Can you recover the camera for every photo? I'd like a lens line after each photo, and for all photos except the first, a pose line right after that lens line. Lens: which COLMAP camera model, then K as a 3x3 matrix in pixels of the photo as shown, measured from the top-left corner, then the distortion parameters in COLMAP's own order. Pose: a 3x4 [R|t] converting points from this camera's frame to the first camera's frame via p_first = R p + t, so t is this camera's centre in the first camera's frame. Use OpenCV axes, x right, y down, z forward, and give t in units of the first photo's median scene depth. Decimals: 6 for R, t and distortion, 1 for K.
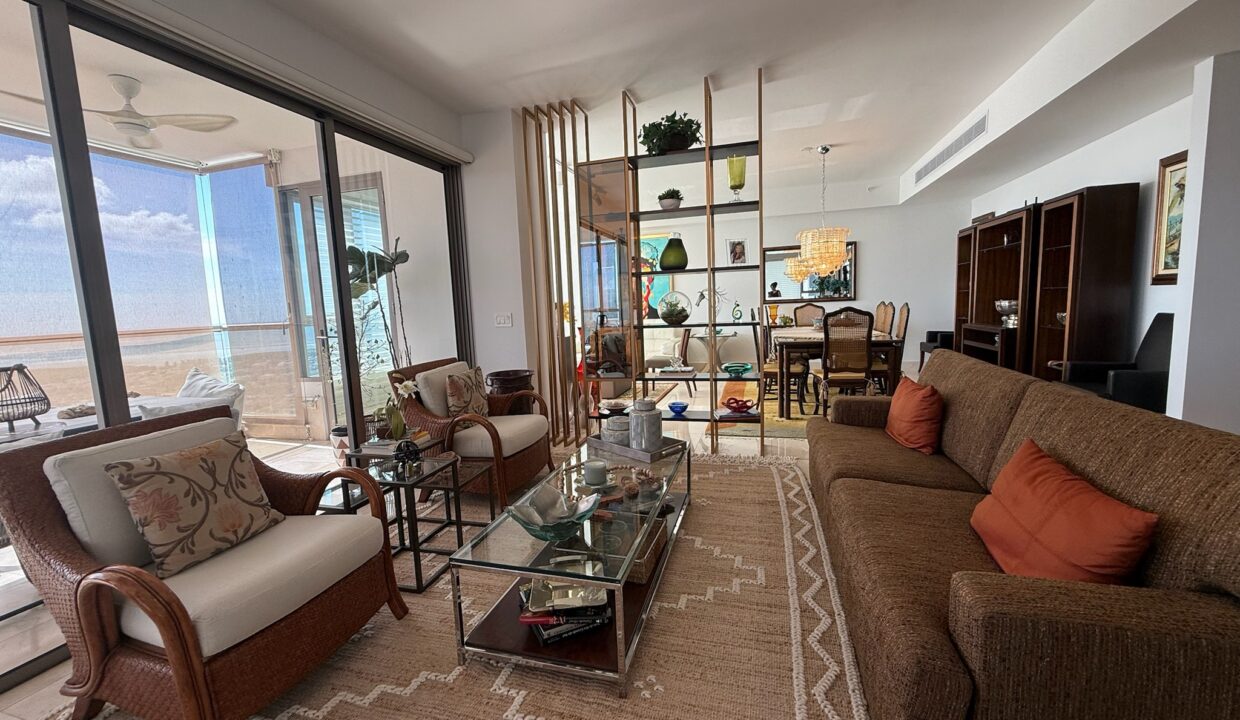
lens RADIAL K [[492.9, 0, 619.8], [0, 492.9, 358.0], [0, 0, 1]] dist [-0.000692, 0.001188]
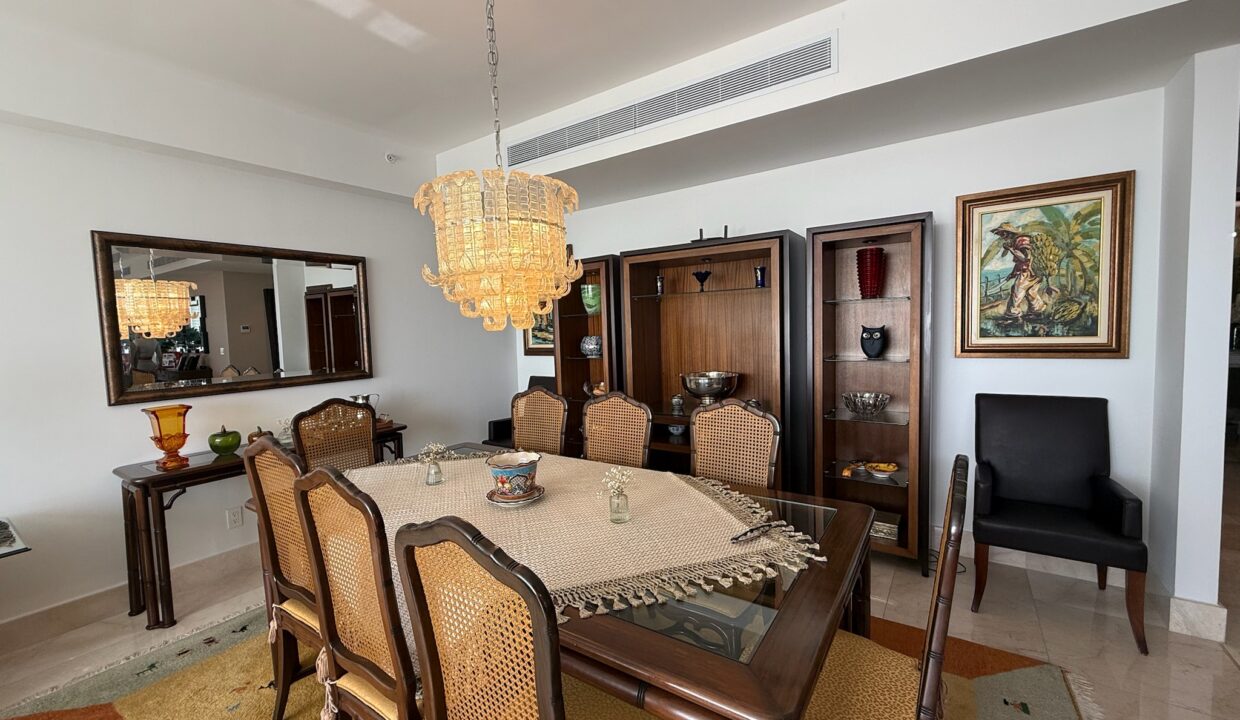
lens RADIAL K [[492.9, 0, 623.5], [0, 492.9, 361.0], [0, 0, 1]] dist [-0.000692, 0.001188]
pose [[0.312934, -0.022741, 0.949503, 0.158905], [0.125609, 0.991923, -0.017641, -0.159925], [-0.941432, 0.124786, 0.313263, 1.028993]]
